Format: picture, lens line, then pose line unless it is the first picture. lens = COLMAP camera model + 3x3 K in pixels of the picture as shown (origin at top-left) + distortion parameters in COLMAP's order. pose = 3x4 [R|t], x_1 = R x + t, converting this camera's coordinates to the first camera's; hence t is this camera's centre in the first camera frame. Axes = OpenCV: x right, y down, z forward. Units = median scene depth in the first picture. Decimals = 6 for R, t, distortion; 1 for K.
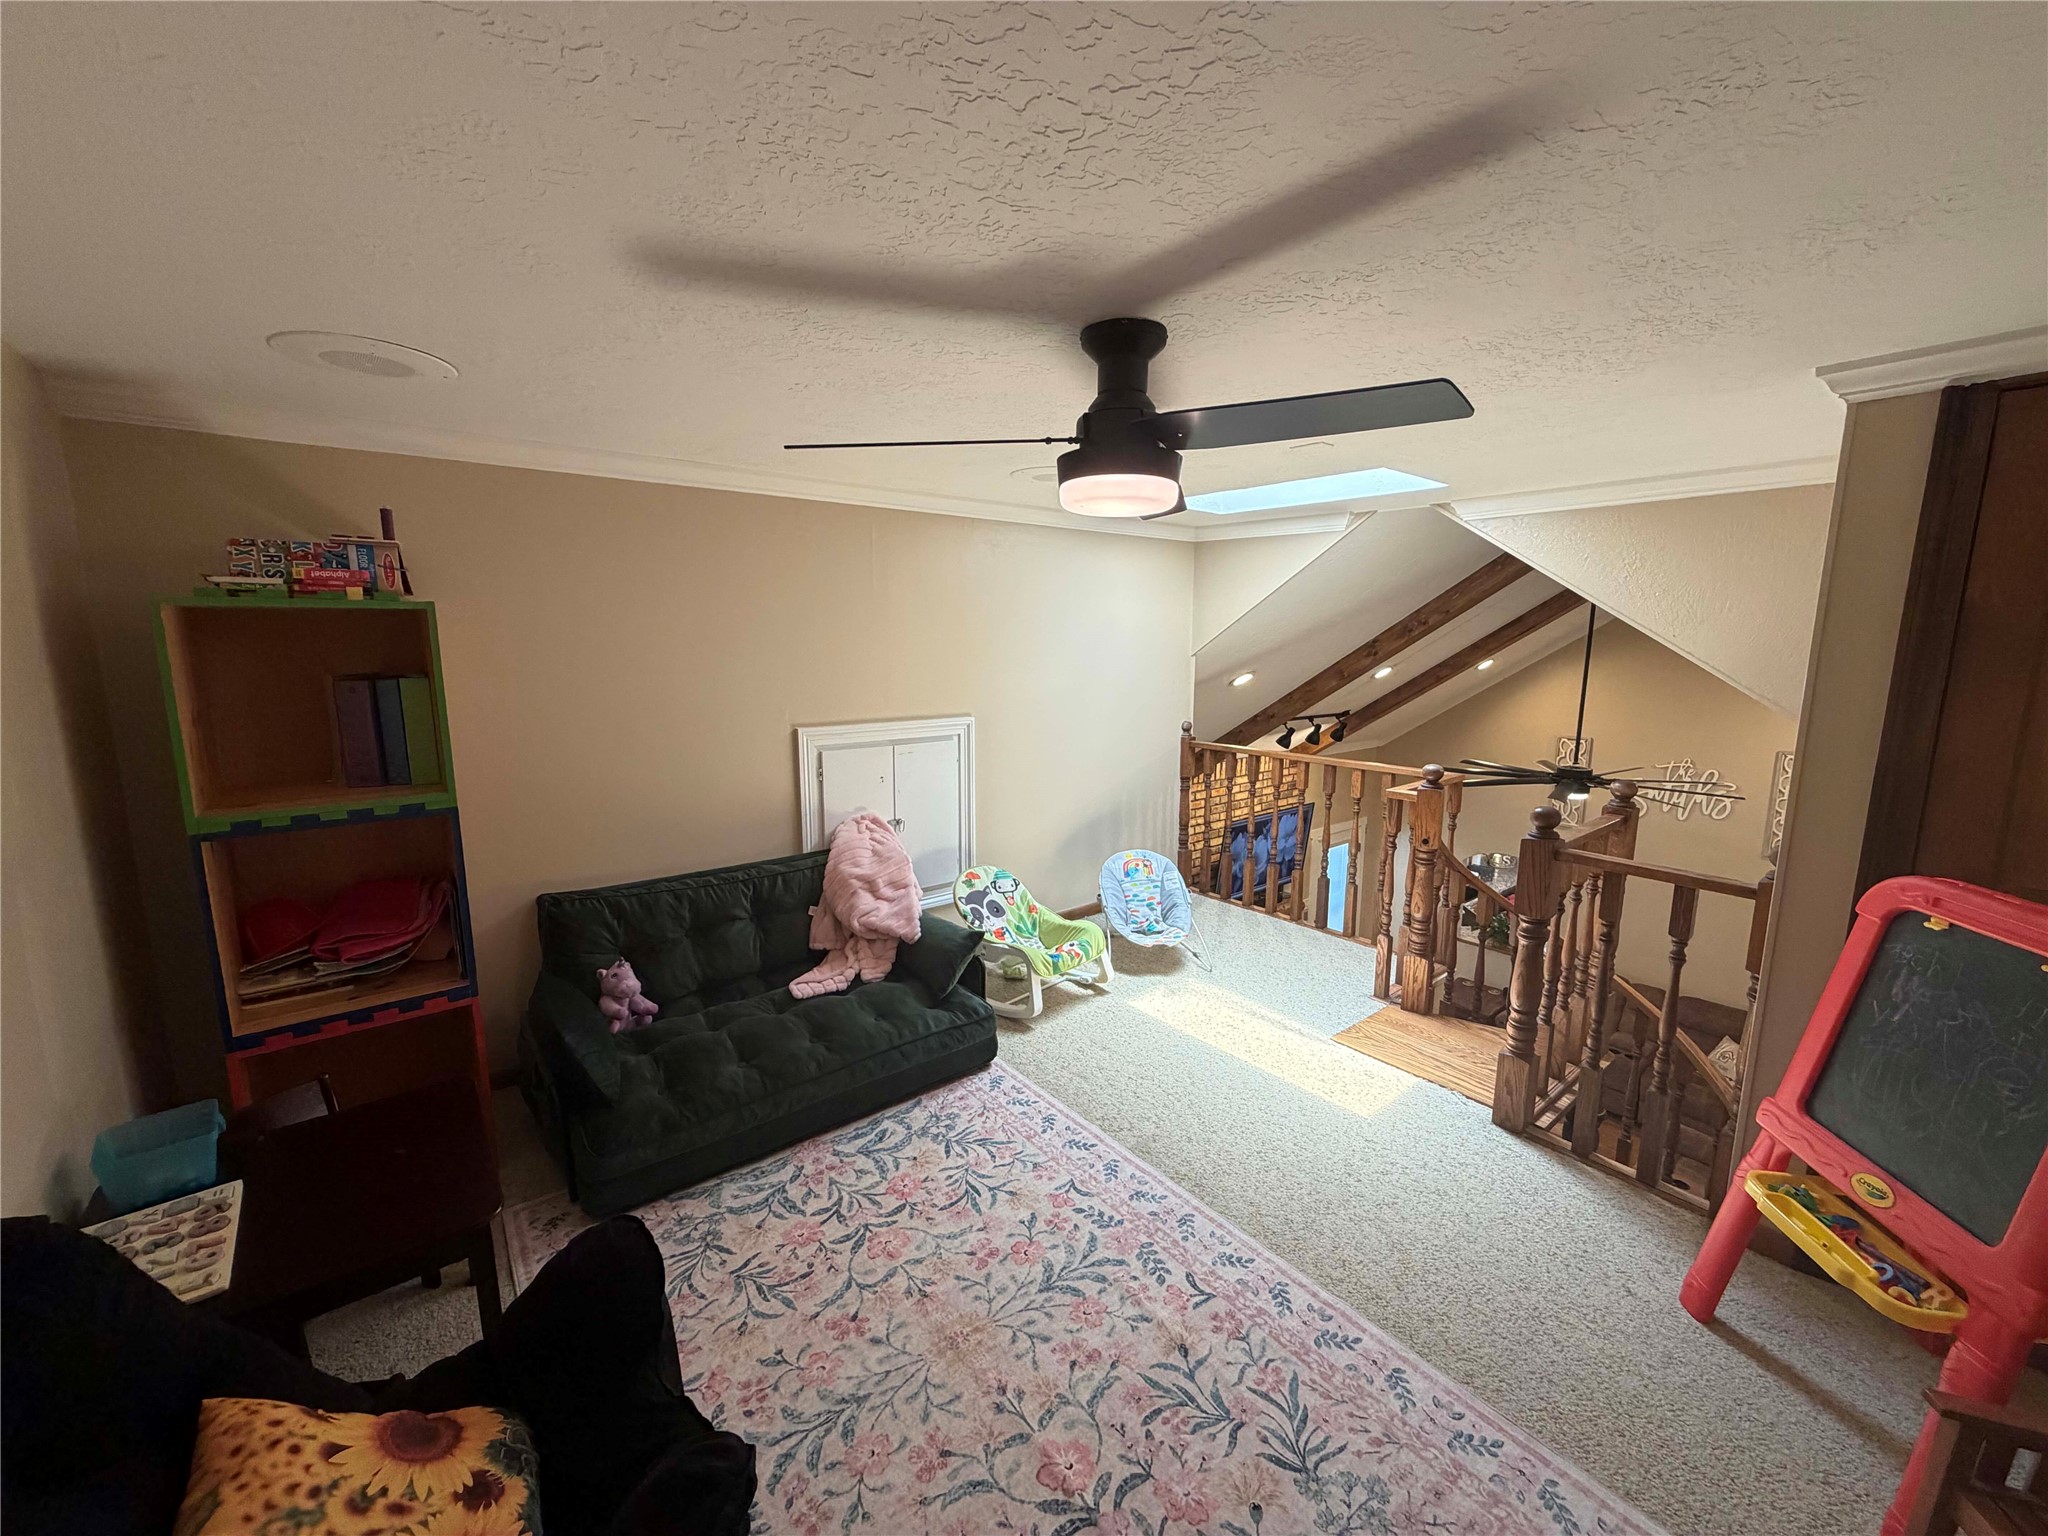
lens RADIAL K [[813.8, 0, 1020.5], [0, 813.8, 767.2], [0, 0, 1]] dist [-0.000049, 0.000205]
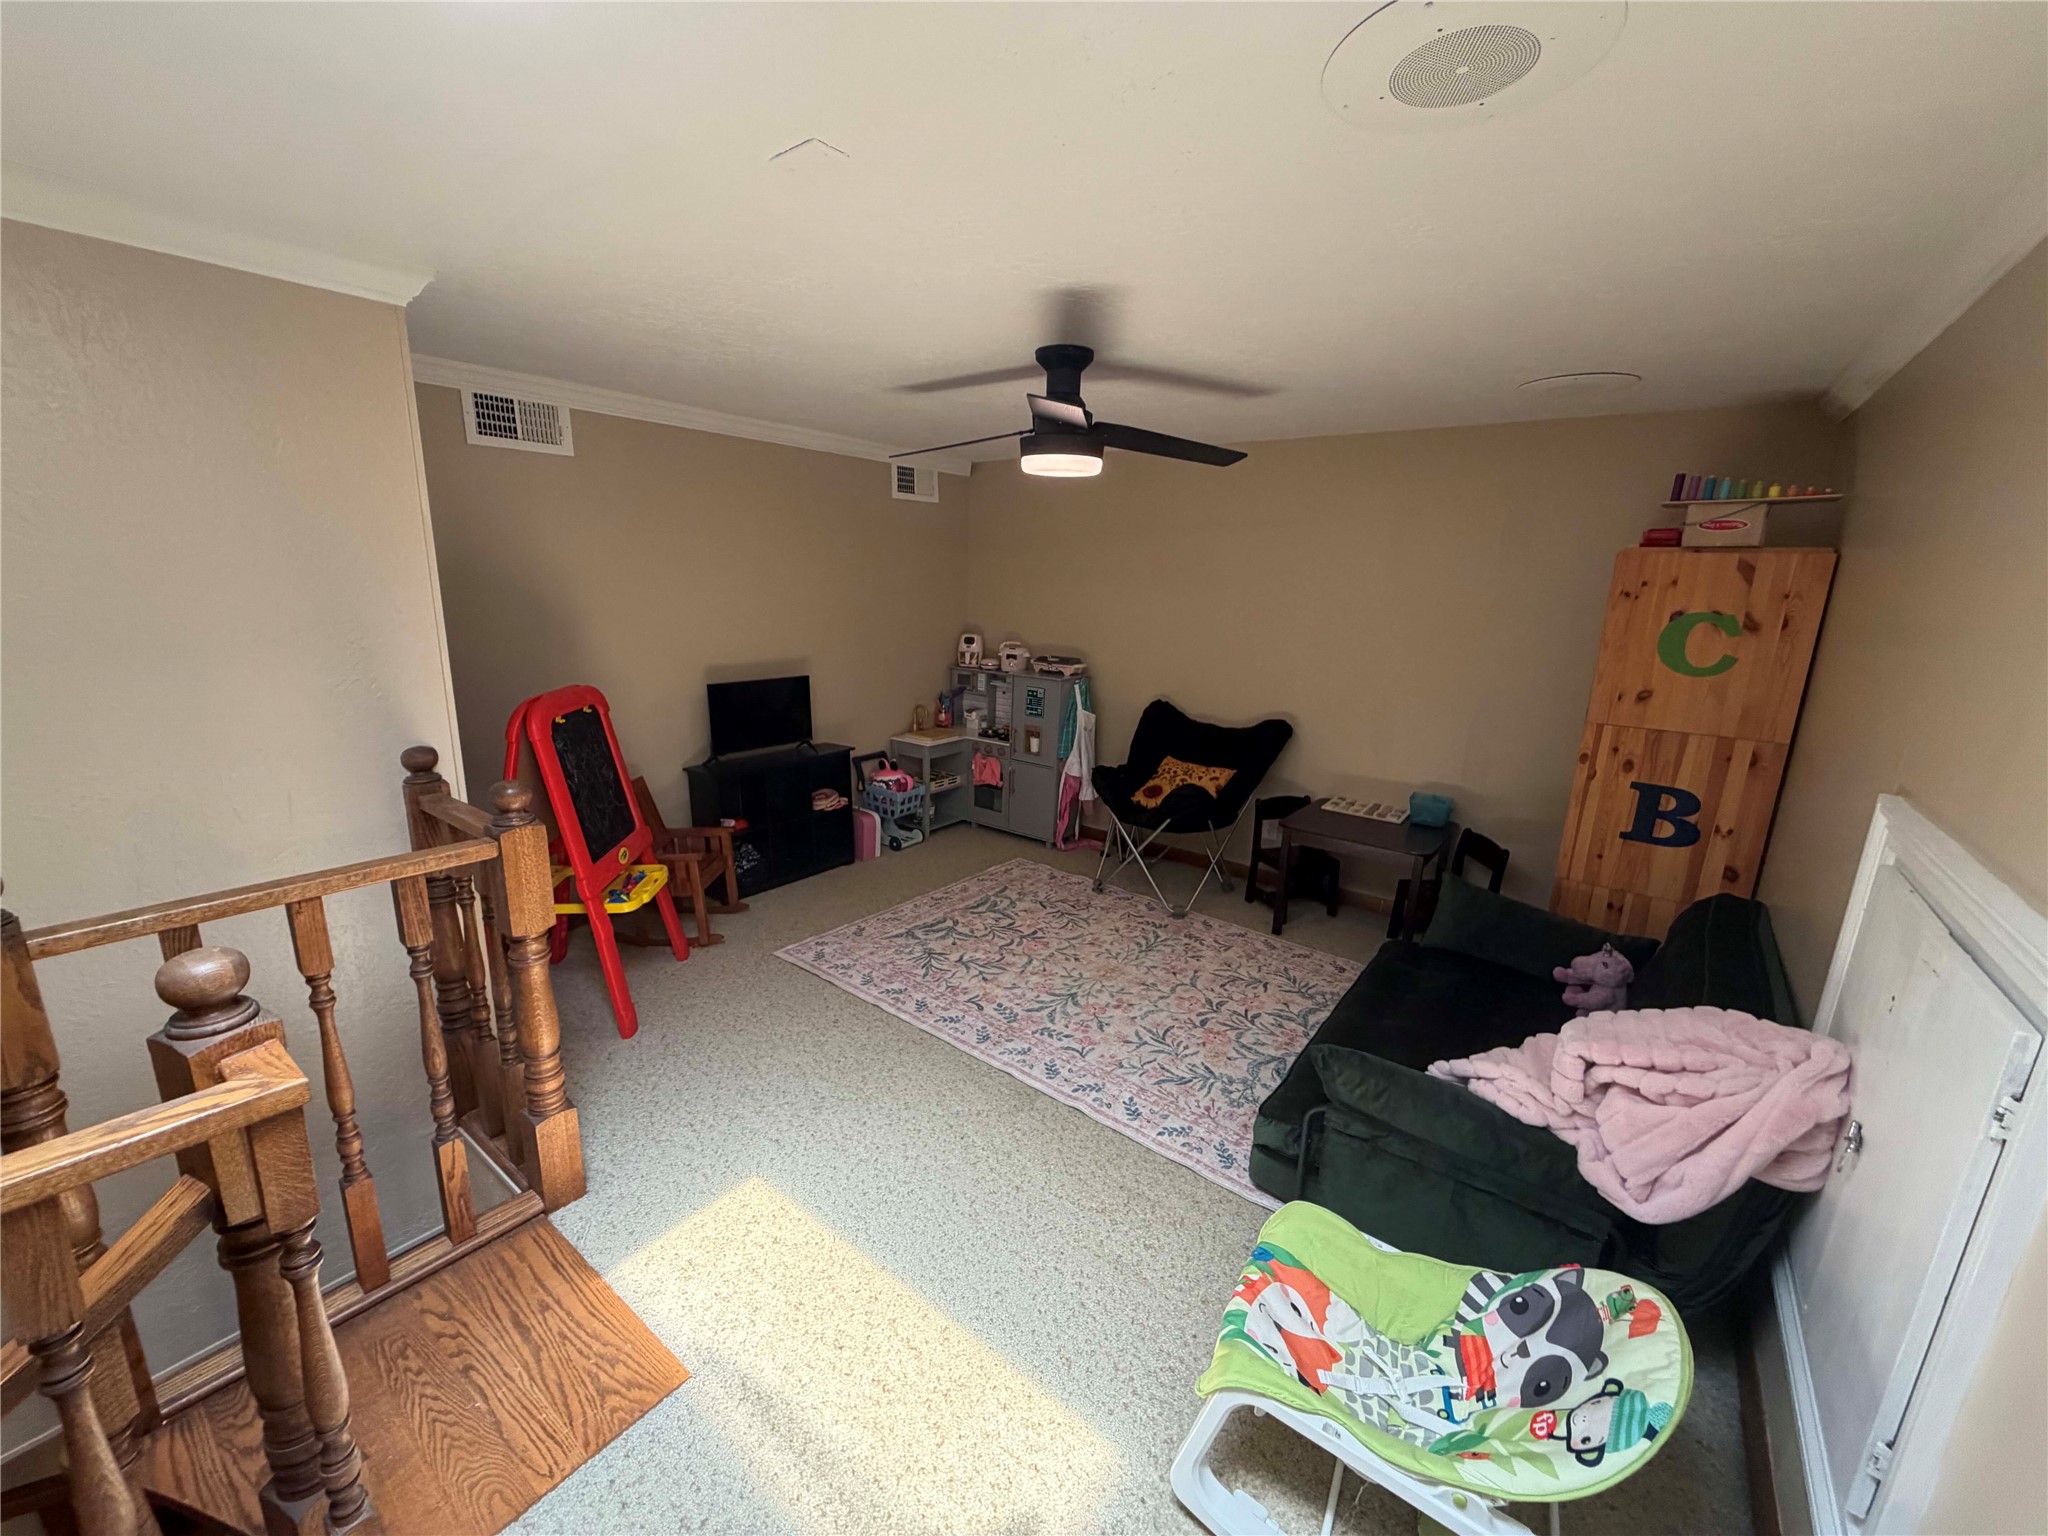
lens RADIAL K [[813.8, 0, 1020.5], [0, 813.8, 767.2], [0, 0, 1]] dist [-0.000049, 0.000205]
pose [[-0.971255, 0.022991, -0.236927, 0.433212], [-0.070096, 0.923569, 0.376971, -0.296493], [0.227485, 0.382743, -0.895409, 1.966709]]
